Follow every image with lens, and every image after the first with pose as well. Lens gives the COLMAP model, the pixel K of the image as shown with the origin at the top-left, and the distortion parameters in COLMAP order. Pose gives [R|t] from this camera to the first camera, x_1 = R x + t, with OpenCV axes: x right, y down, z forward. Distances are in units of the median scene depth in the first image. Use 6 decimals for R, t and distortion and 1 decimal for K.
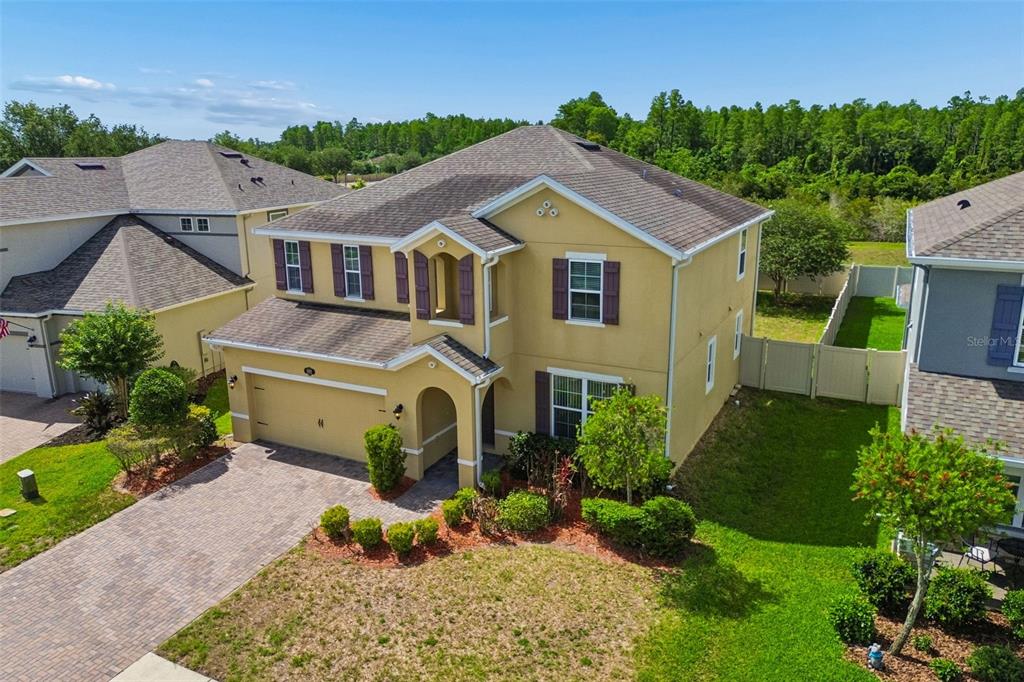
lens RADIAL K [[736.2, 0, 510.2], [0, 736.2, 326.9], [0, 0, 1]] dist [0.041773, -0.004074]
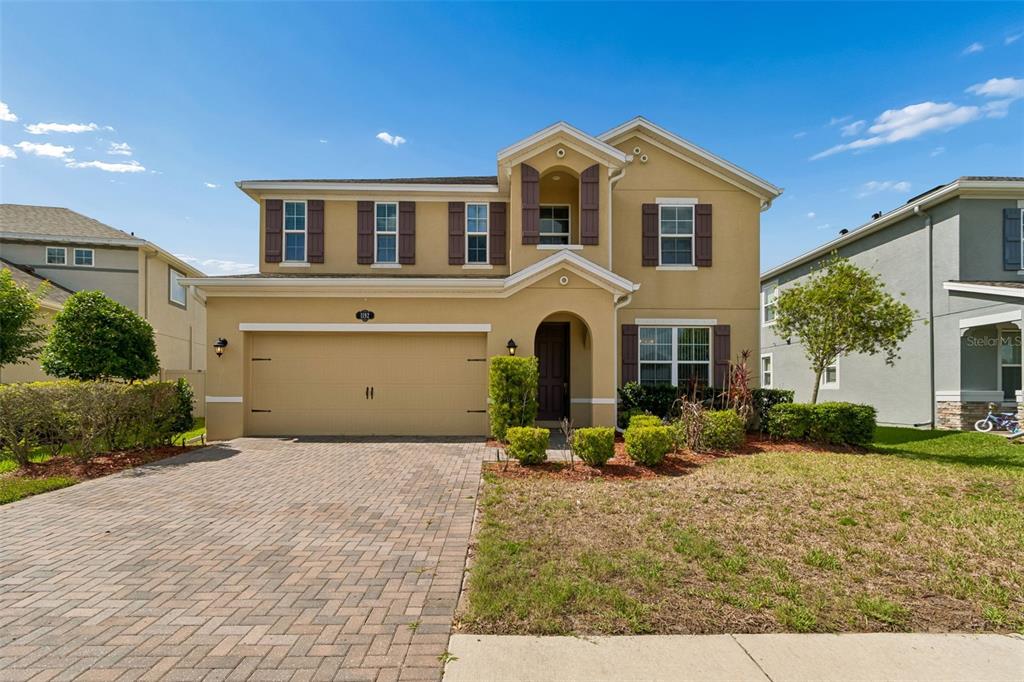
lens RADIAL K [[483.2, 0, 512.1], [0, 483.2, 391.3], [0, 0, 1]] dist [0.000932, 0.000478]
pose [[0.878962, 0.017533, 0.476570, -0.403568], [0.099177, 0.970755, -0.218631, 0.277794], [-0.466466, 0.239433, 0.851517, 0.575179]]
